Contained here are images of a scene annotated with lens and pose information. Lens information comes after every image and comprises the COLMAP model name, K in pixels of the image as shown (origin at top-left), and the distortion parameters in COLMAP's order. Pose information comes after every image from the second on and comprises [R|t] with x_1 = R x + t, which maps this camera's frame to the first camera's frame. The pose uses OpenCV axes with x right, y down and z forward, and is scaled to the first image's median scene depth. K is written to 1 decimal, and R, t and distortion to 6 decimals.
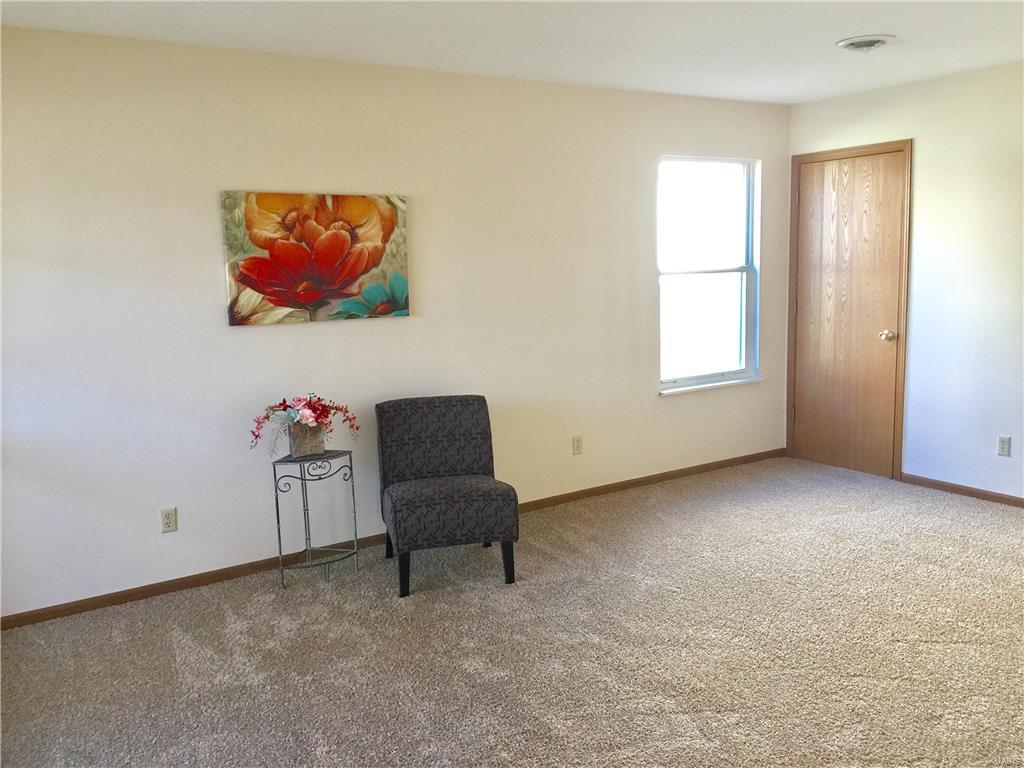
lens RADIAL K [[877.8, 0, 516.3], [0, 877.8, 386.6], [0, 0, 1]] dist [0.095808, -0.143272]
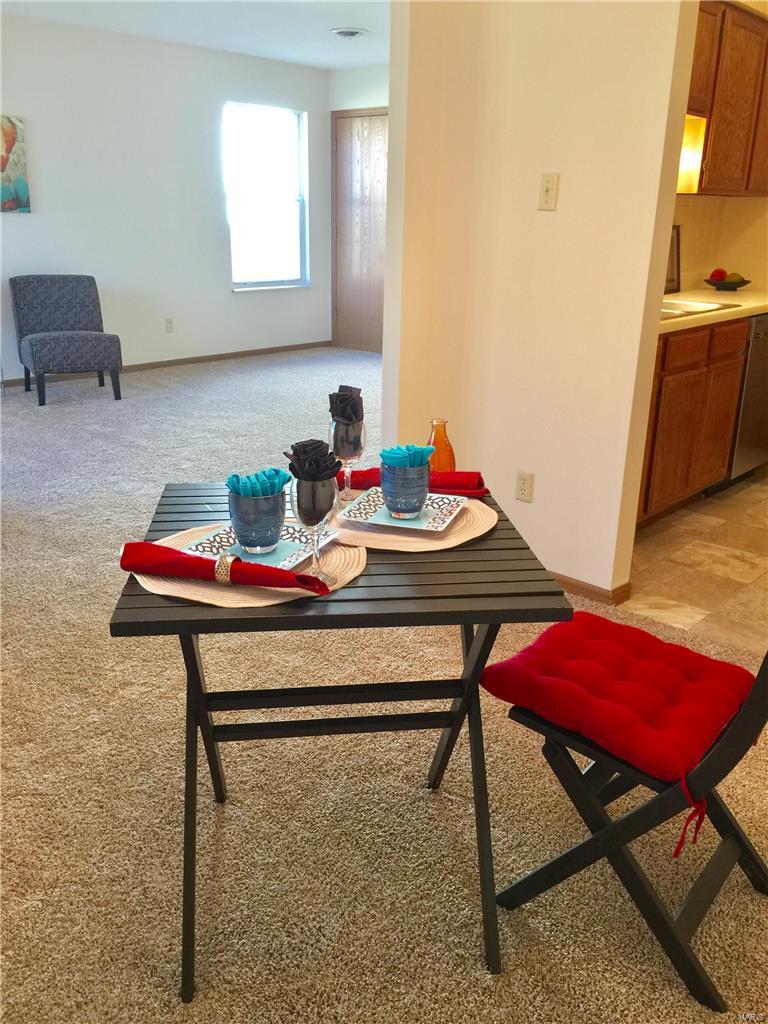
lens RADIAL K [[877.8, 0, 384.0], [0, 877.8, 512.0], [0, 0, 1]] dist [0.095808, -0.143272]
pose [[0.965805, -0.037195, 0.256586, 0.032380], [-0.008535, 0.984558, 0.174849, 0.127647], [-0.259128, -0.171060, 0.950574, -0.510243]]
